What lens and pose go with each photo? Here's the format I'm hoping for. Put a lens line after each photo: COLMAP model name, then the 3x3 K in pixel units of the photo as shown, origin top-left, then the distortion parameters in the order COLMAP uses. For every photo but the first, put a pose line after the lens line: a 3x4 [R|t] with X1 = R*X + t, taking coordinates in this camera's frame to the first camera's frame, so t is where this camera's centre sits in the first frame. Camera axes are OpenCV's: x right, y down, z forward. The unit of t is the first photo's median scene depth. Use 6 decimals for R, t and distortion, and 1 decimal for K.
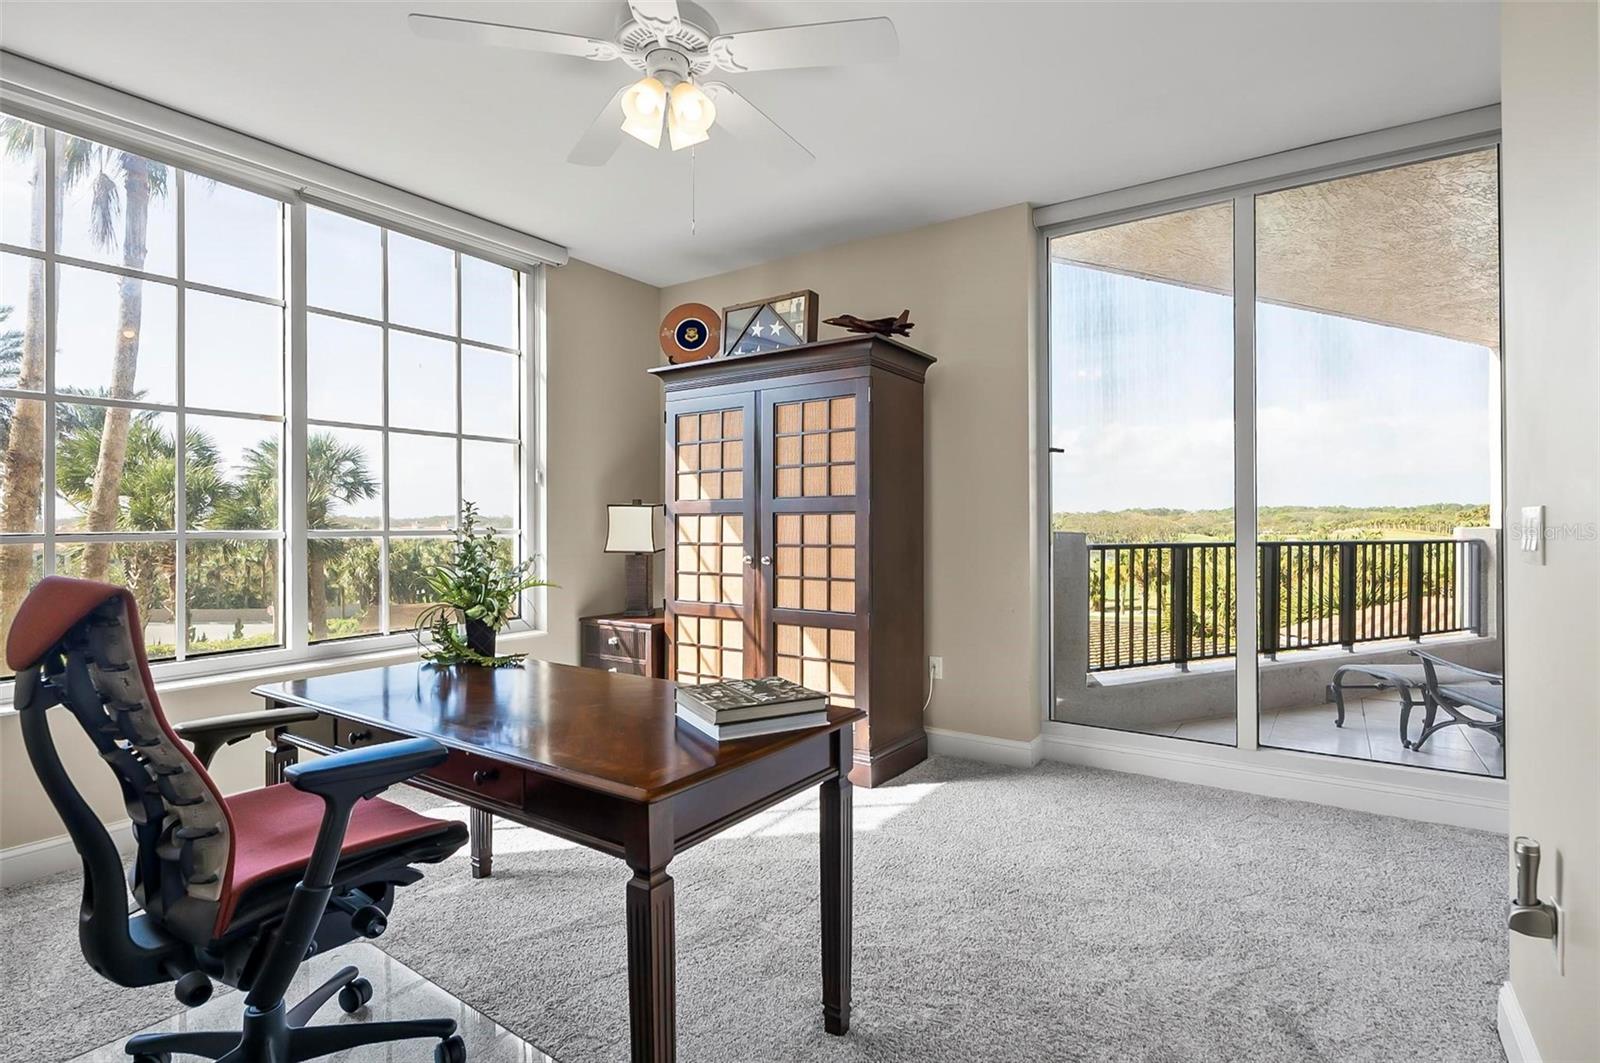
lens RADIAL K [[784.6, 0, 793.1], [0, 784.6, 528.3], [0, 0, 1]] dist [0.002971, -0.001311]
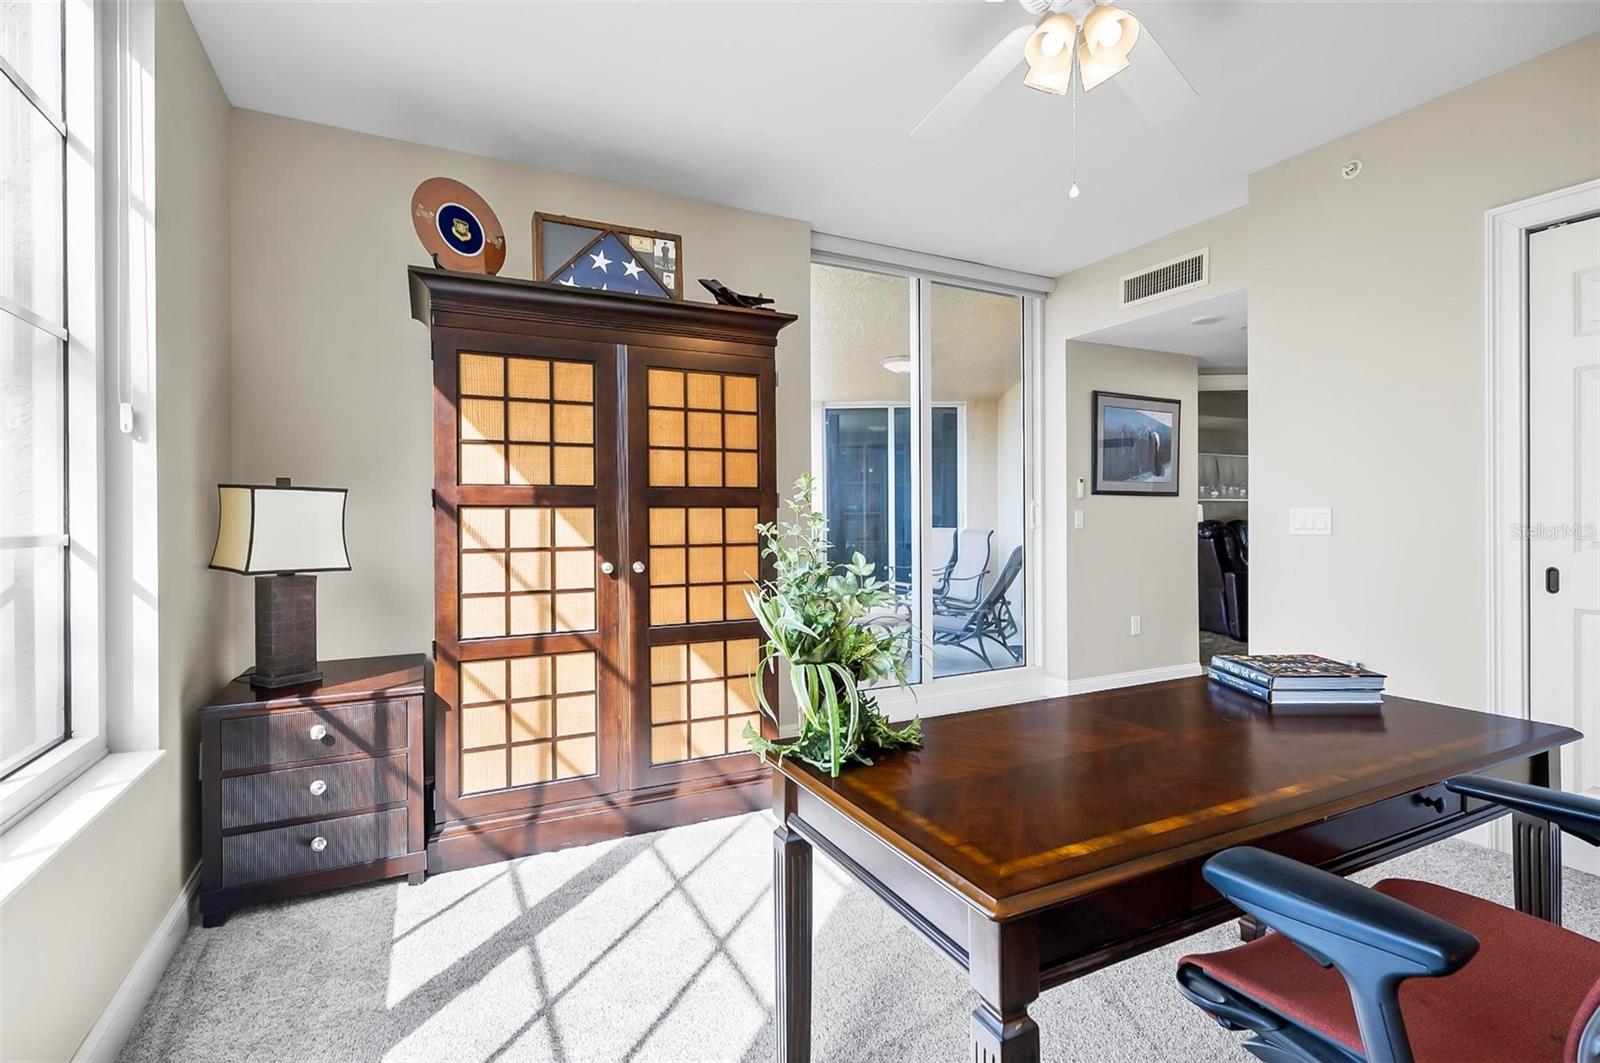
lens RADIAL K [[750.1, 0, 804.7], [0, 750.1, 521.5], [0, 0, 1]] dist [0.004591, -0.001981]
pose [[0.476566, -0.001923, 0.879137, -0.581633], [0.010936, 0.999933, -0.003741, 0.001251], [-0.879071, 0.011397, 0.476555, 0.484545]]
